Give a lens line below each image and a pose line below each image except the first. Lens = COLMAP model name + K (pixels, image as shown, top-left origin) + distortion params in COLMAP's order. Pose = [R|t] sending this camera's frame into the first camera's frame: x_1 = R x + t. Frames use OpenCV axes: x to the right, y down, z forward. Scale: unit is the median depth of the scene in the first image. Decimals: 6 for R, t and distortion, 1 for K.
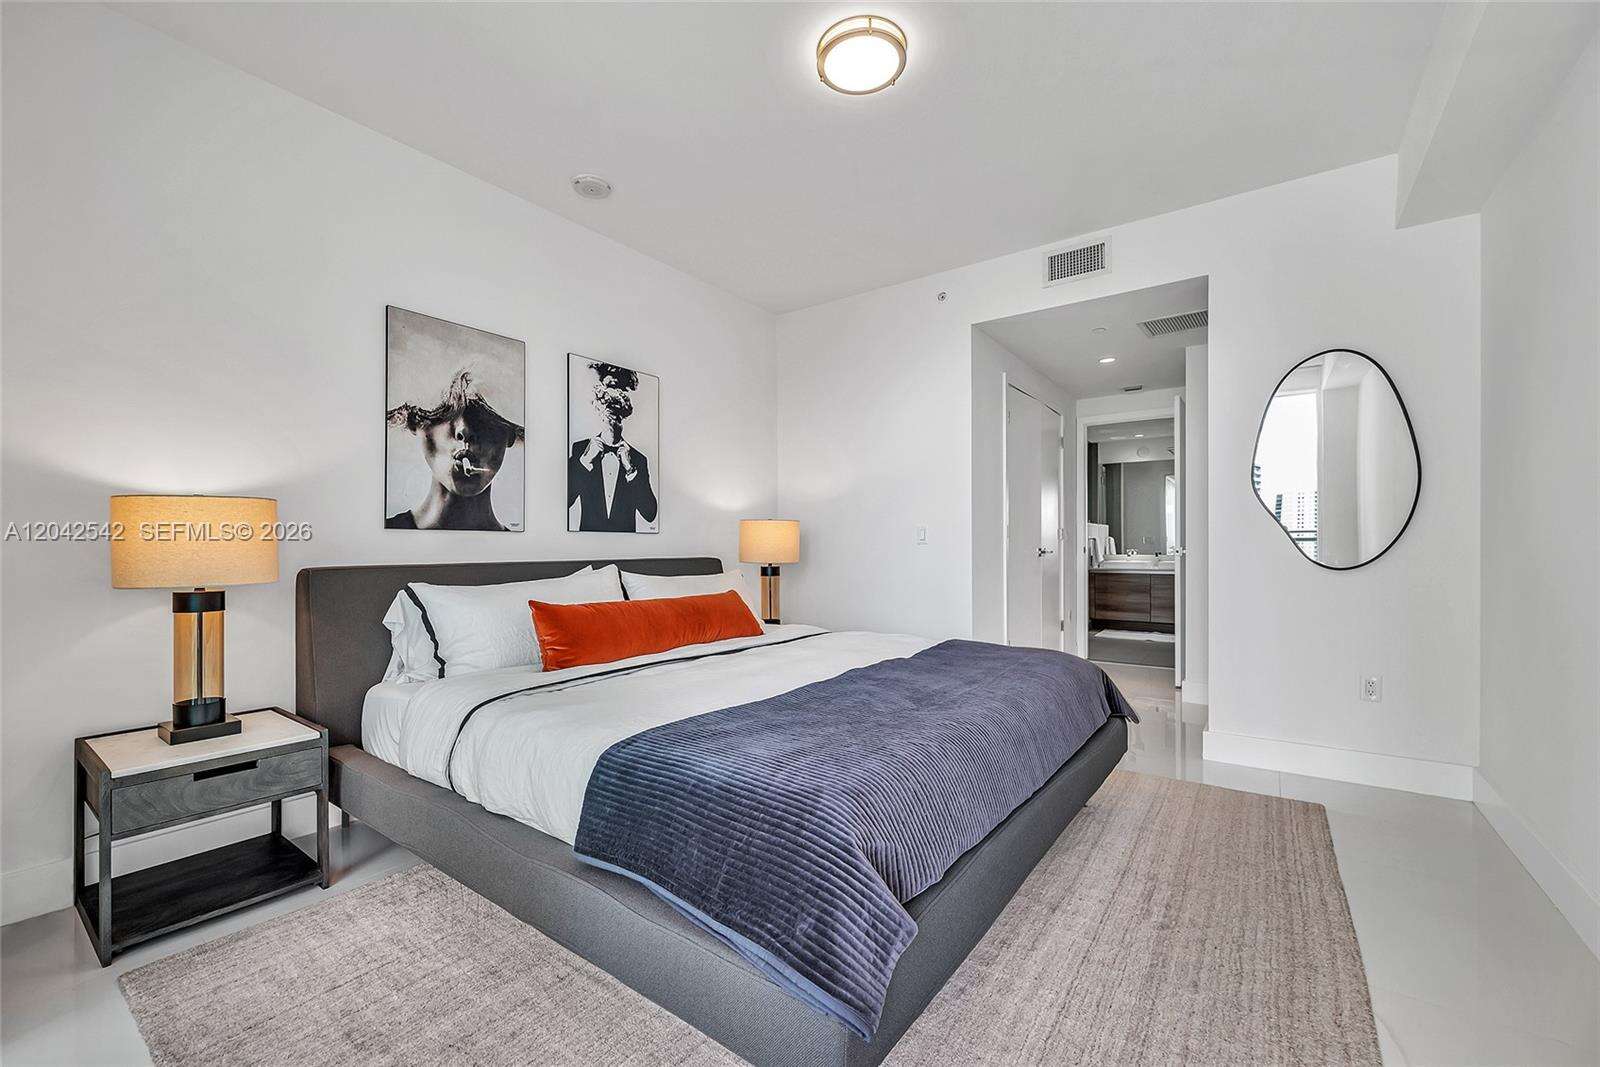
lens RADIAL K [[640.1, 0, 800.4], [0, 640.1, 529.4], [0, 0, 1]] dist [0.000426, -0.000044]
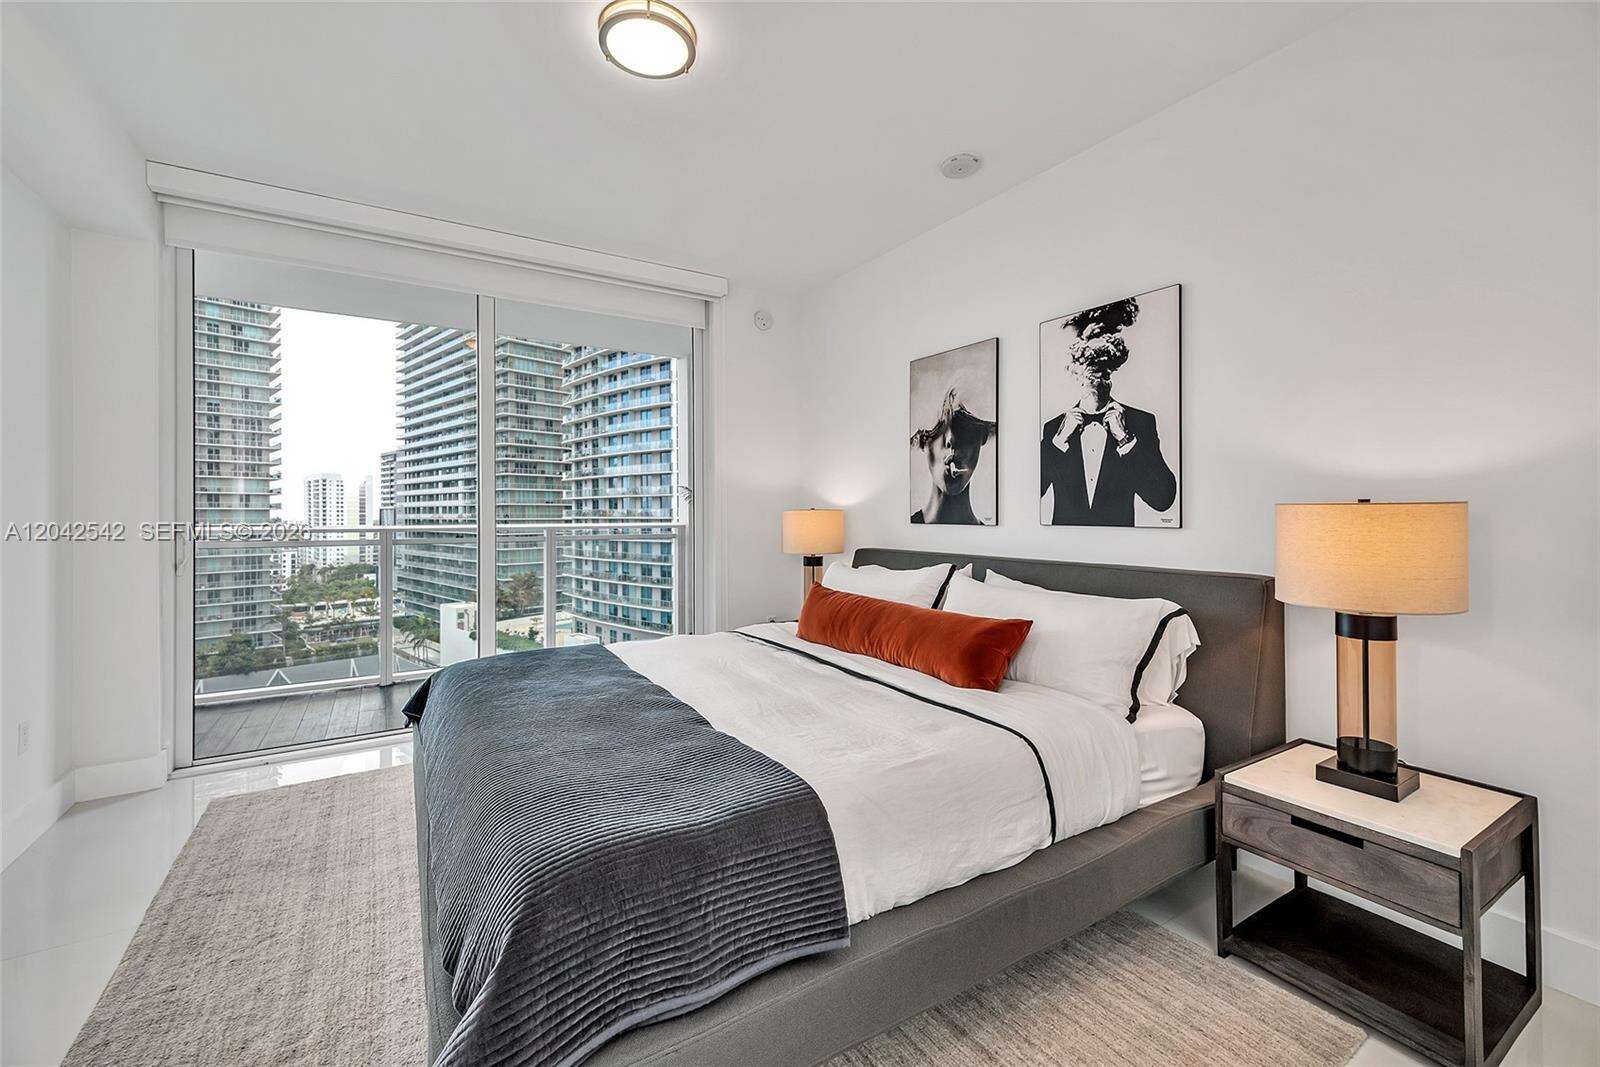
lens RADIAL K [[646.9, 0, 799.5], [0, 646.9, 505.0], [0, 0, 1]] dist [0.001830, 0.000289]
pose [[-0.347880, -0.015080, -0.937418, 0.634434], [0.019401, 0.999541, -0.023279, -0.011063], [0.937338, -0.026285, -0.347428, 1.069178]]
